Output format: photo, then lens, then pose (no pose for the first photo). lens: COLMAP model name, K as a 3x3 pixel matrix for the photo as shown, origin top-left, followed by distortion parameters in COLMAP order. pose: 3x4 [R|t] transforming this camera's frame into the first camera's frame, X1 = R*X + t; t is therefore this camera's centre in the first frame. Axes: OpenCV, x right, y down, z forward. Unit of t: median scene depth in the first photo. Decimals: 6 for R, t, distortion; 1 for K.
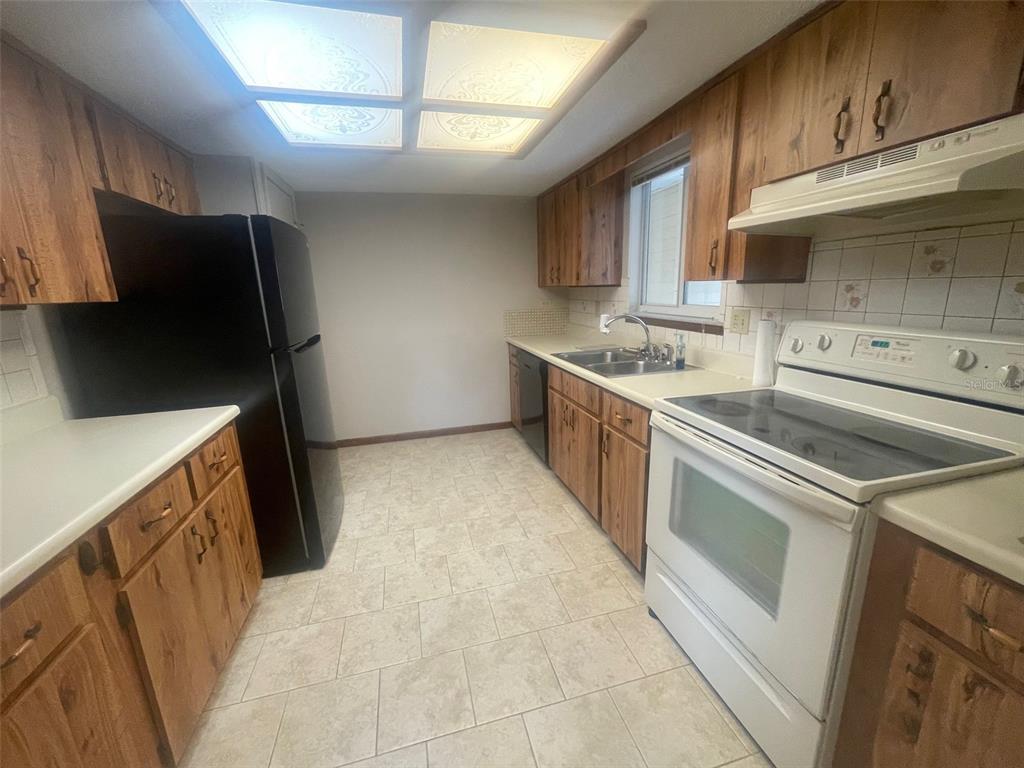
lens RADIAL K [[418.4, 0, 512.0], [0, 418.4, 384.0], [0, 0, 1]] dist [-0.003439, -0.000321]
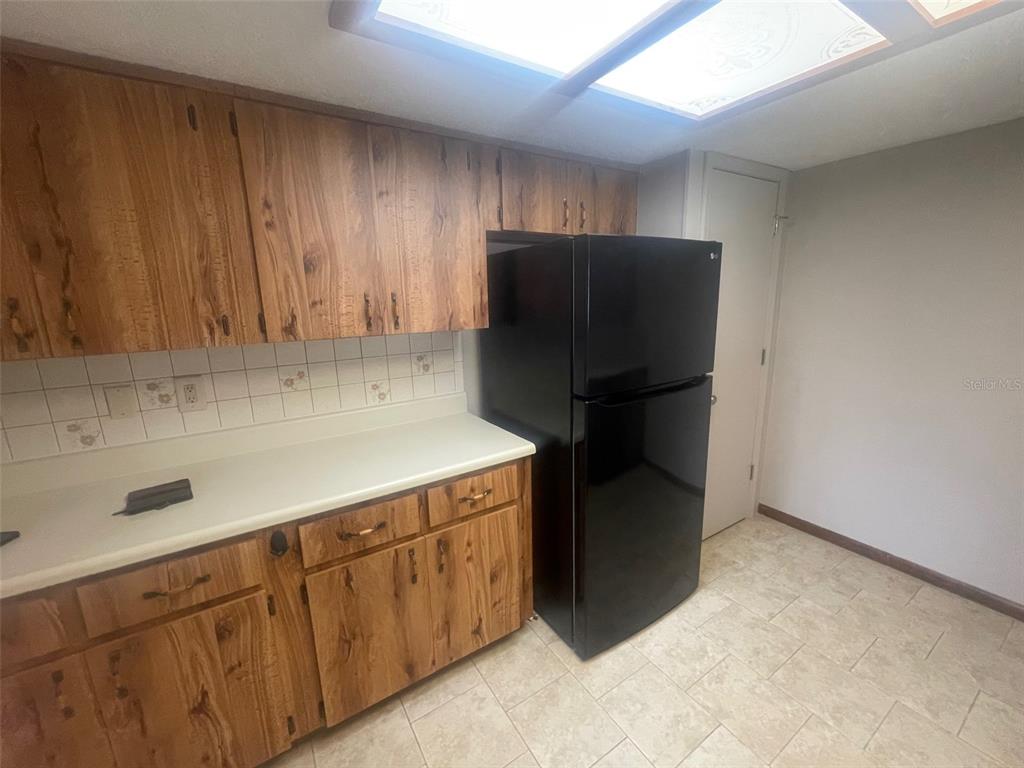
lens RADIAL K [[418.4, 0, 512.0], [0, 418.4, 384.0], [0, 0, 1]] dist [-0.003439, -0.000321]
pose [[0.306464, 0.222044, -0.925622, 0.182615], [-0.196806, 0.966182, 0.166614, -0.253048], [0.931315, 0.131106, 0.339800, 0.689262]]
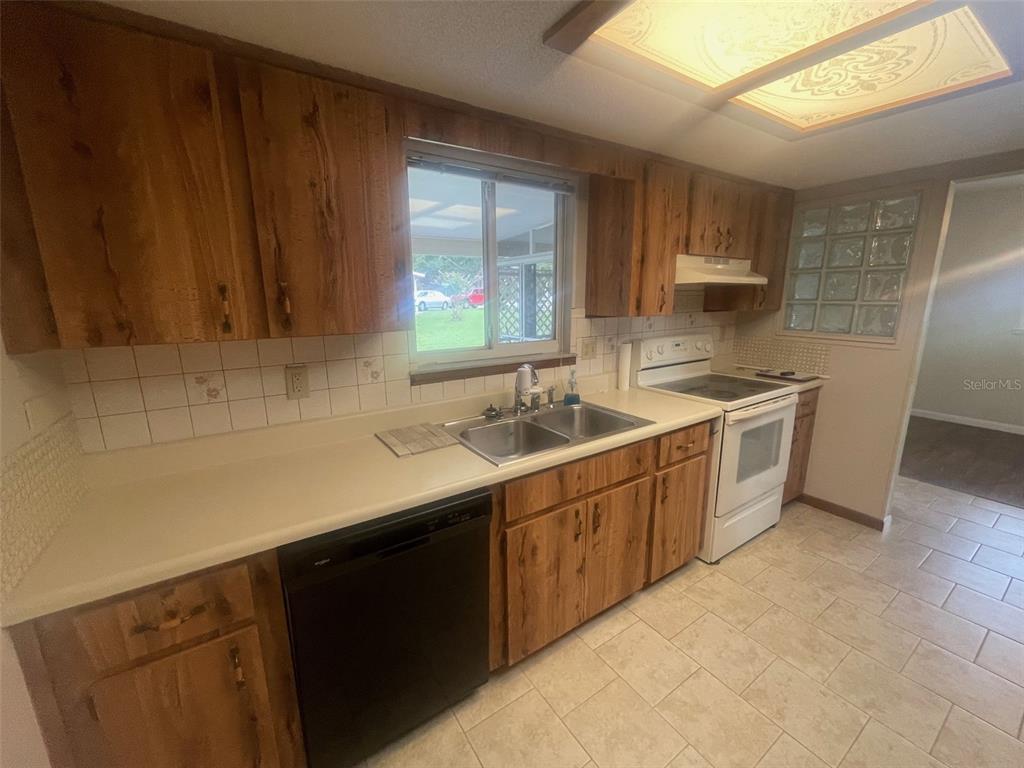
lens RADIAL K [[418.4, 0, 512.0], [0, 418.4, 384.0], [0, 0, 1]] dist [-0.003439, -0.000321]
pose [[-0.328558, -0.169897, 0.929077, -0.651560], [0.230073, 0.939659, 0.253195, -0.520324], [-0.916033, 0.296944, -0.269644, 1.974272]]
